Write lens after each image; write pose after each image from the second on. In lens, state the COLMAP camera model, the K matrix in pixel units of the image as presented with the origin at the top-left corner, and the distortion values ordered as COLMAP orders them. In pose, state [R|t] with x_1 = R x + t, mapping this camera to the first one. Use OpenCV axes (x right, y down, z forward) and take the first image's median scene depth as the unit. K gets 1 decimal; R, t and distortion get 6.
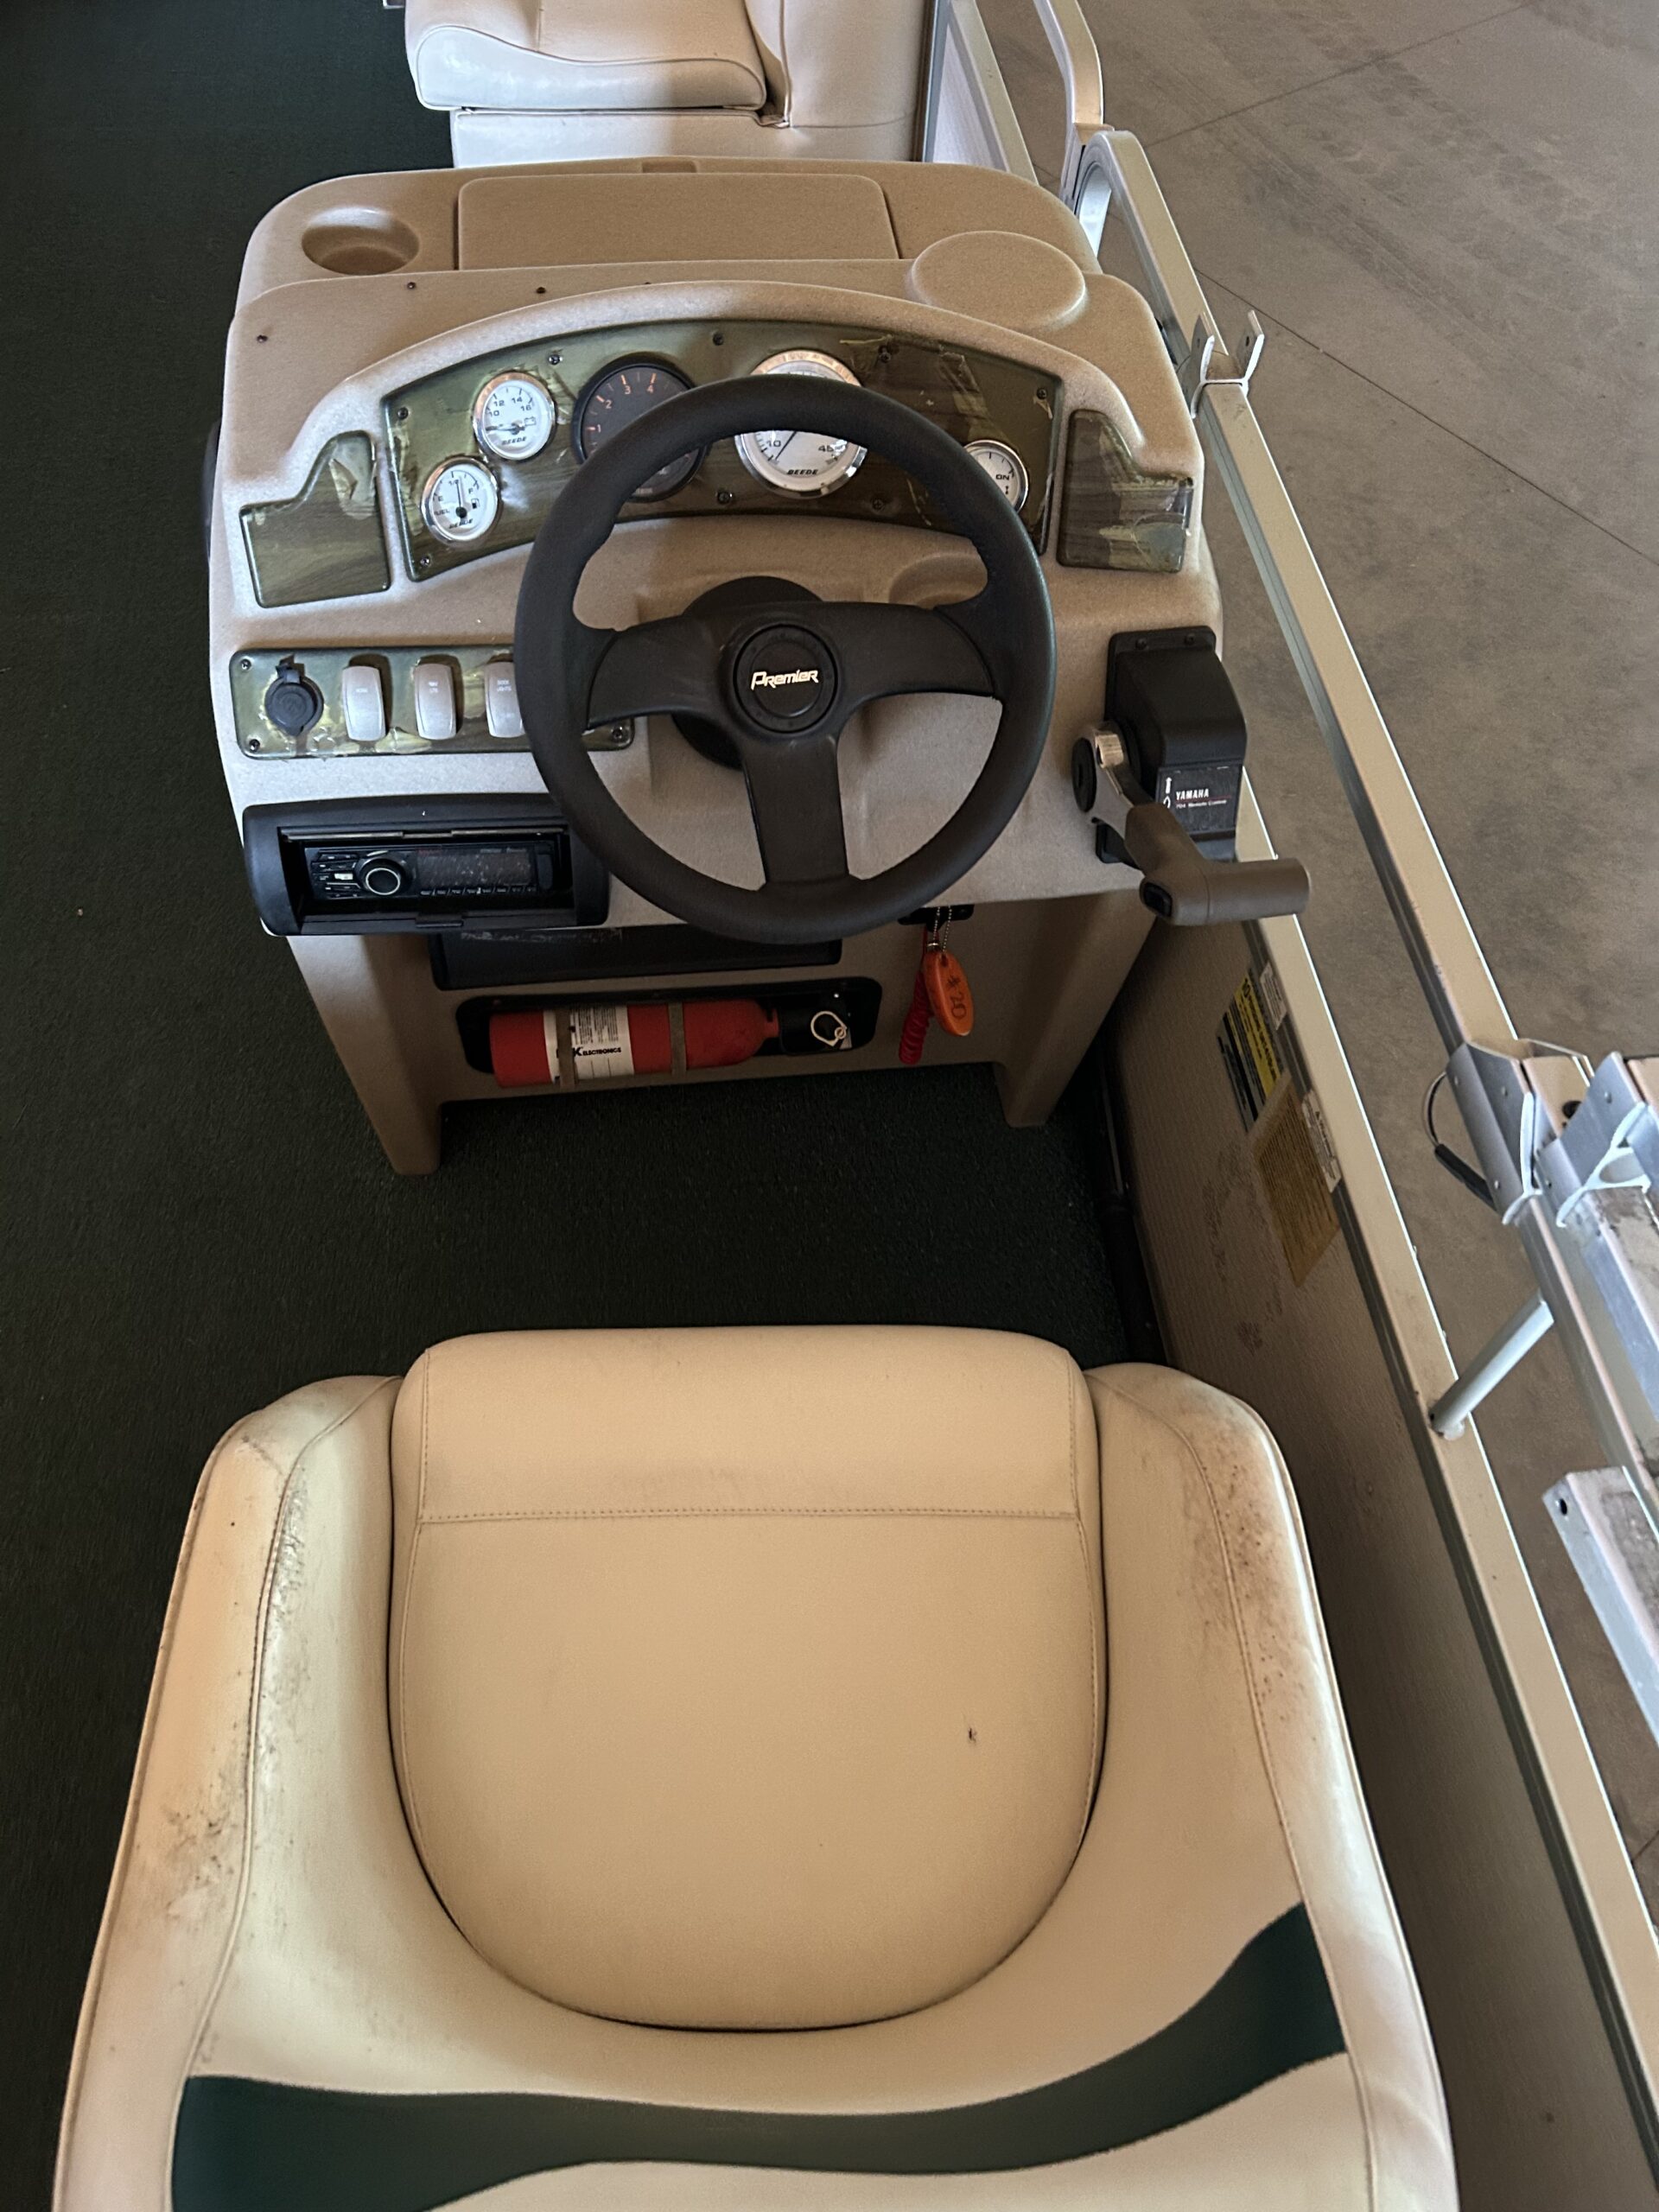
lens RADIAL K [[1656.0, 0, 842.3], [0, 1656.0, 1117.3], [0, 0, 1]] dist [0.045332, -0.064412]
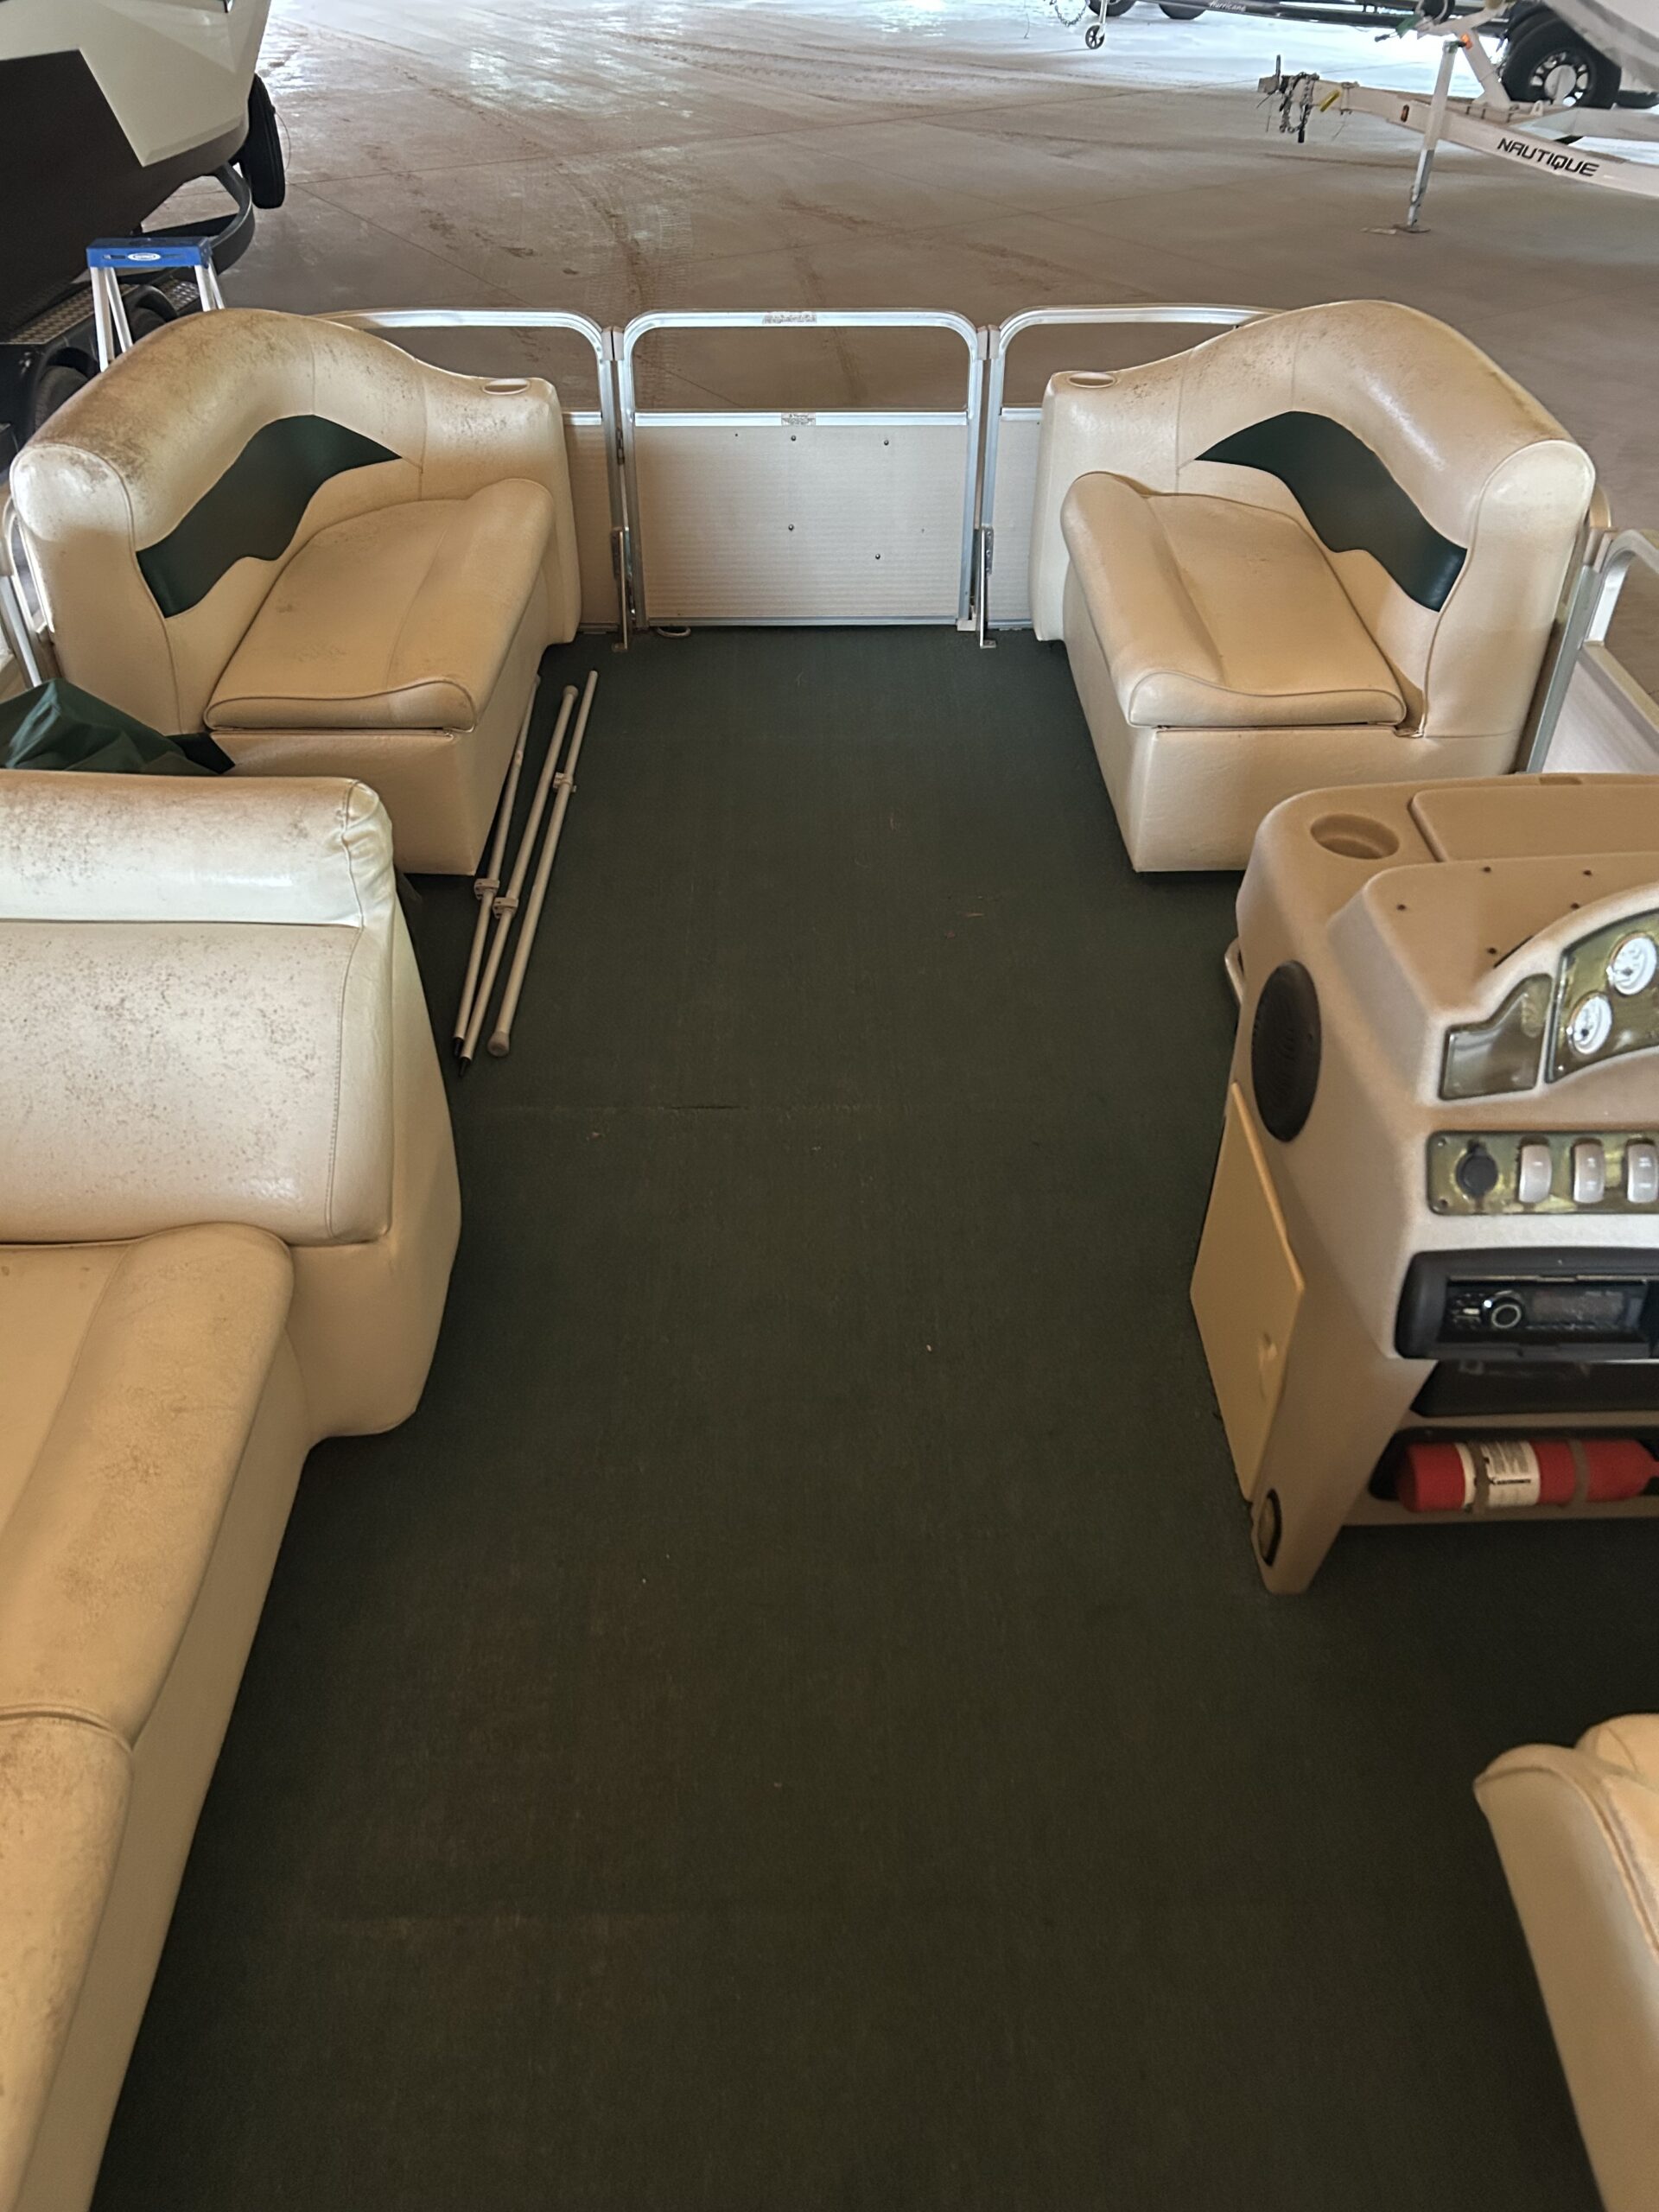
lens RADIAL K [[1656.0, 0, 842.3], [0, 1656.0, 1117.3], [0, 0, 1]] dist [0.045332, -0.064412]
pose [[0.994695, 0.019269, -0.101049, -0.660615], [-0.047726, 0.956627, -0.287380, 0.094724], [0.091128, 0.290678, 0.952472, -0.252480]]
